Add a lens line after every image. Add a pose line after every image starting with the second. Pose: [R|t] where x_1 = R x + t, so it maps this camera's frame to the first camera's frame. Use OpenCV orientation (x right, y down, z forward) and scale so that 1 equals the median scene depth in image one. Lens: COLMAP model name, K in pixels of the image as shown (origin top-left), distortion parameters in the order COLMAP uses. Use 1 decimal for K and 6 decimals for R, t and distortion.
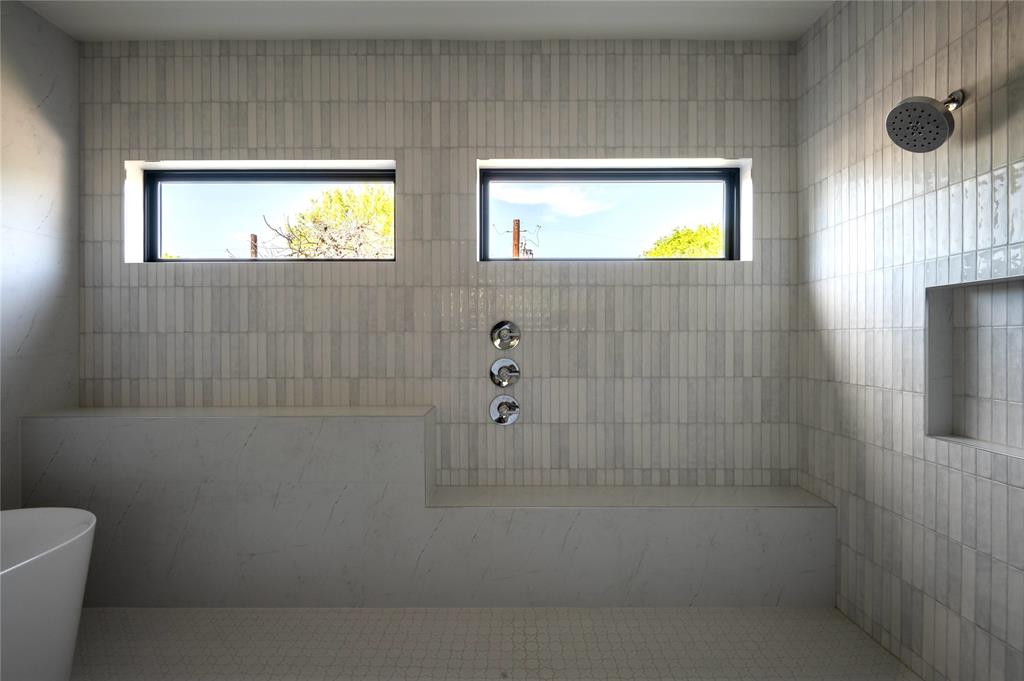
lens RADIAL K [[460.1, 0, 529.5], [0, 460.1, 342.3], [0, 0, 1]] dist [0.000359, -0.000130]
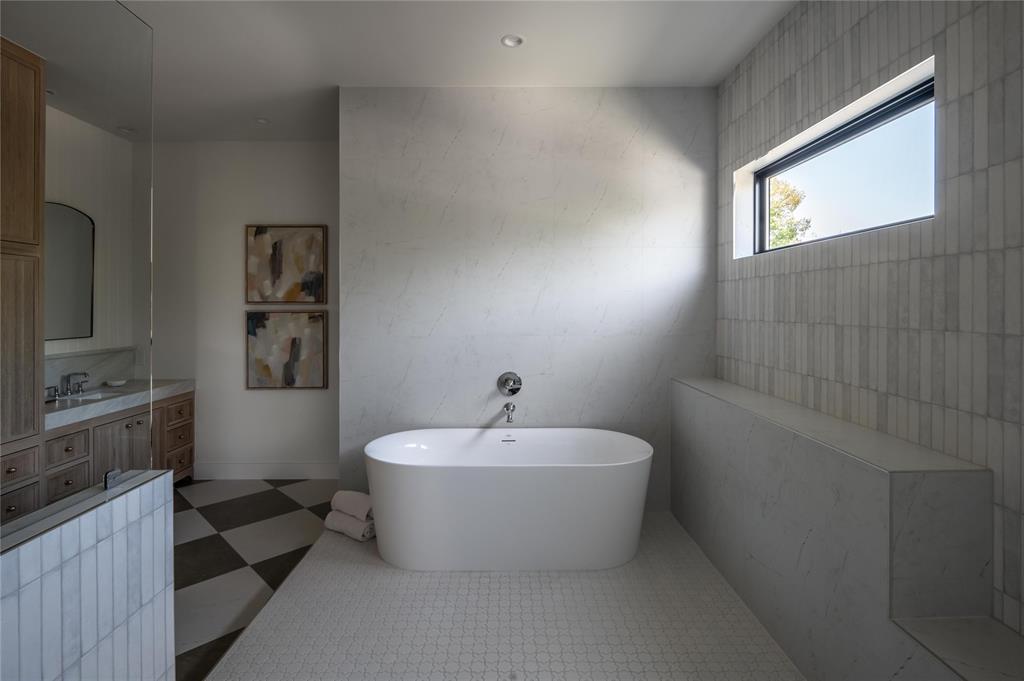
lens RADIAL K [[507.6, 0, 512.5], [0, 507.6, 304.6], [0, 0, 1]] dist [0.001708, 0.000571]
pose [[0.008764, 0.000699, -0.999961, 0.396318], [-0.001043, 0.999999, 0.000690, -0.058207], [0.999961, 0.001037, 0.008764, 0.425470]]
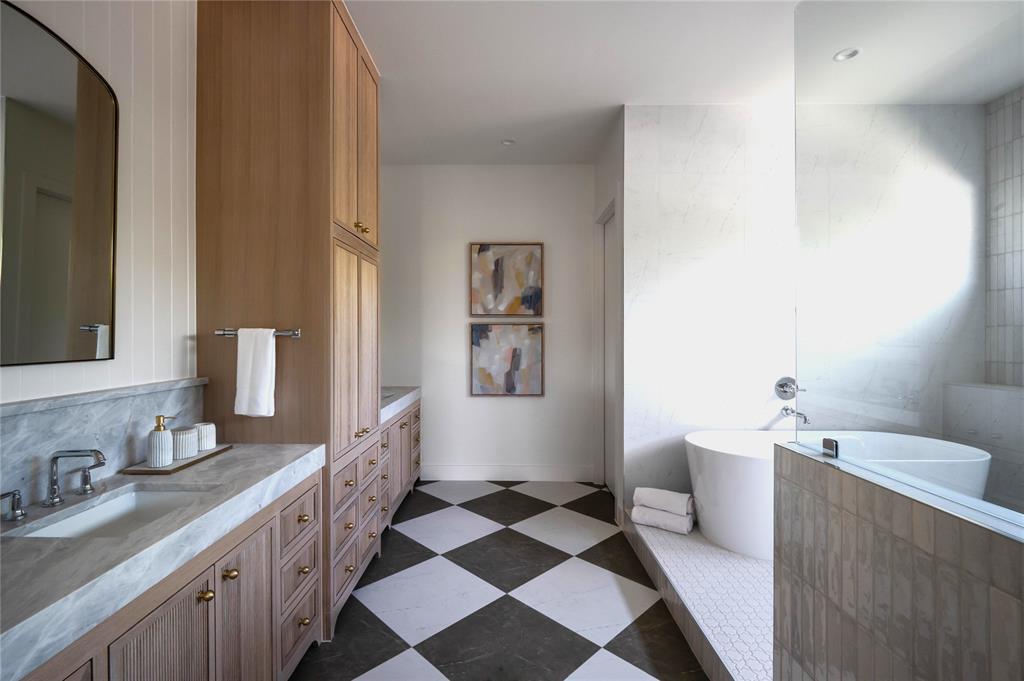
lens RADIAL K [[454.5, 0, 510.5], [0, 454.5, 331.5], [0, 0, 1]] dist [-0.001470, -0.001025]
pose [[-0.004983, -0.000979, -0.999987, 0.312469], [-0.002809, 0.999996, -0.000965, -0.000255], [0.999984, 0.002804, -0.004986, -0.340691]]
